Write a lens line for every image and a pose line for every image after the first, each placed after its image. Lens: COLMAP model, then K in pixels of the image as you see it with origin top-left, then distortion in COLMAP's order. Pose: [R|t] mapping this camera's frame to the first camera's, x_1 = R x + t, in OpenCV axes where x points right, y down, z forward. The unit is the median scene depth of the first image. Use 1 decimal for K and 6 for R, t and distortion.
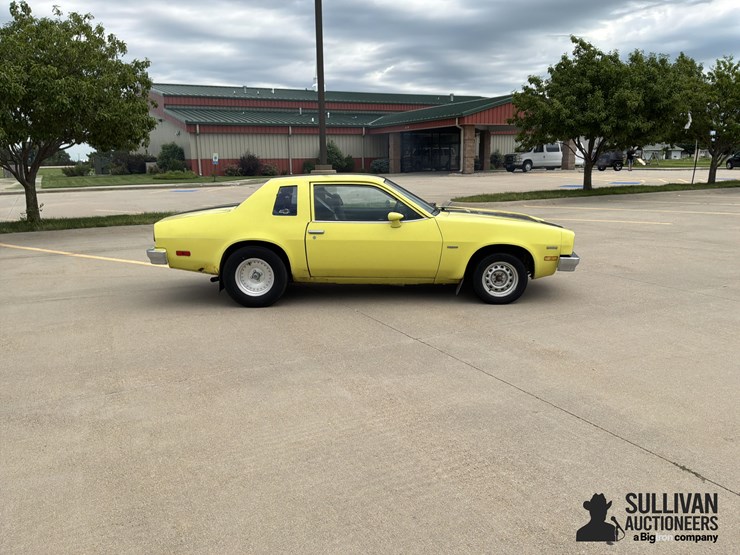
lens RADIAL K [[616.8, 0, 370.0], [0, 616.8, 277.5], [0, 0, 1]] dist [0.161405, -0.322053]
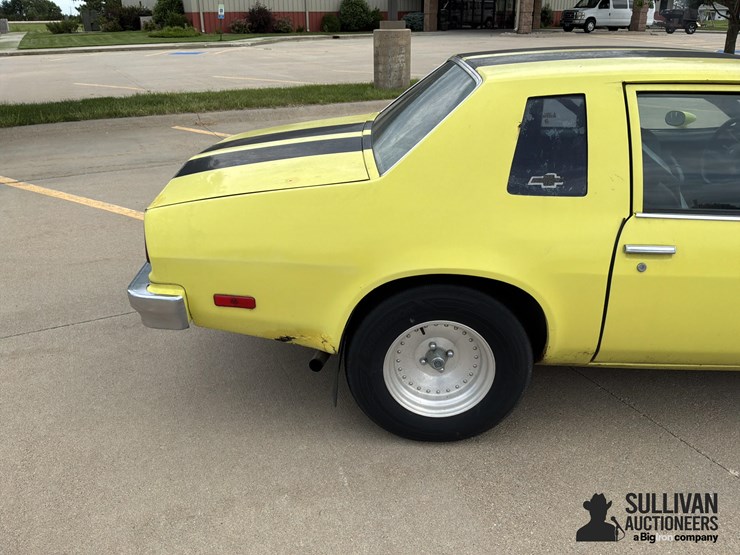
lens RADIAL K [[618.7, 0, 368.6], [0, 618.7, 279.5], [0, 0, 1]] dist [0.088956, -0.175263]
pose [[0.999835, 0.015462, -0.009538, -0.040531], [-0.013089, 0.977185, 0.211986, -0.022364], [0.012598, -0.211826, 0.977226, 0.122409]]
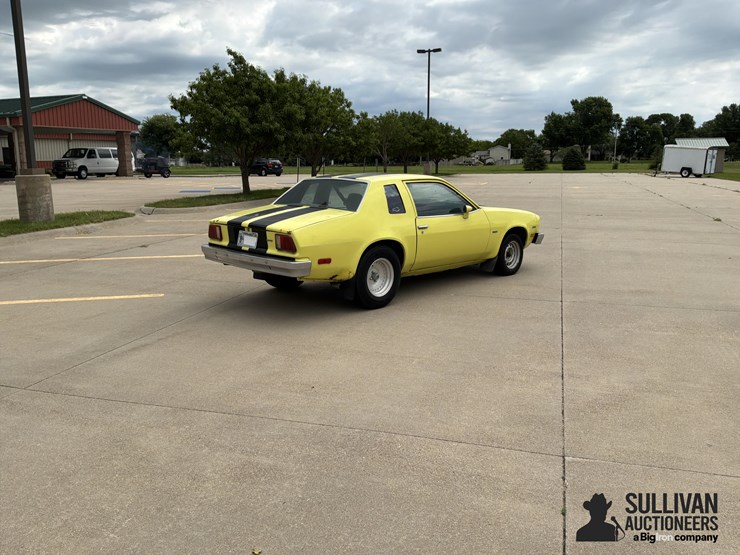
lens RADIAL K [[618.7, 0, 368.6], [0, 618.7, 279.5], [0, 0, 1]] dist [0.088956, -0.175263]
pose [[0.696057, -0.127134, 0.706641, -0.162728], [0.133361, 0.989965, 0.046745, -0.008338], [-0.705492, 0.061701, 0.706027, 0.058156]]
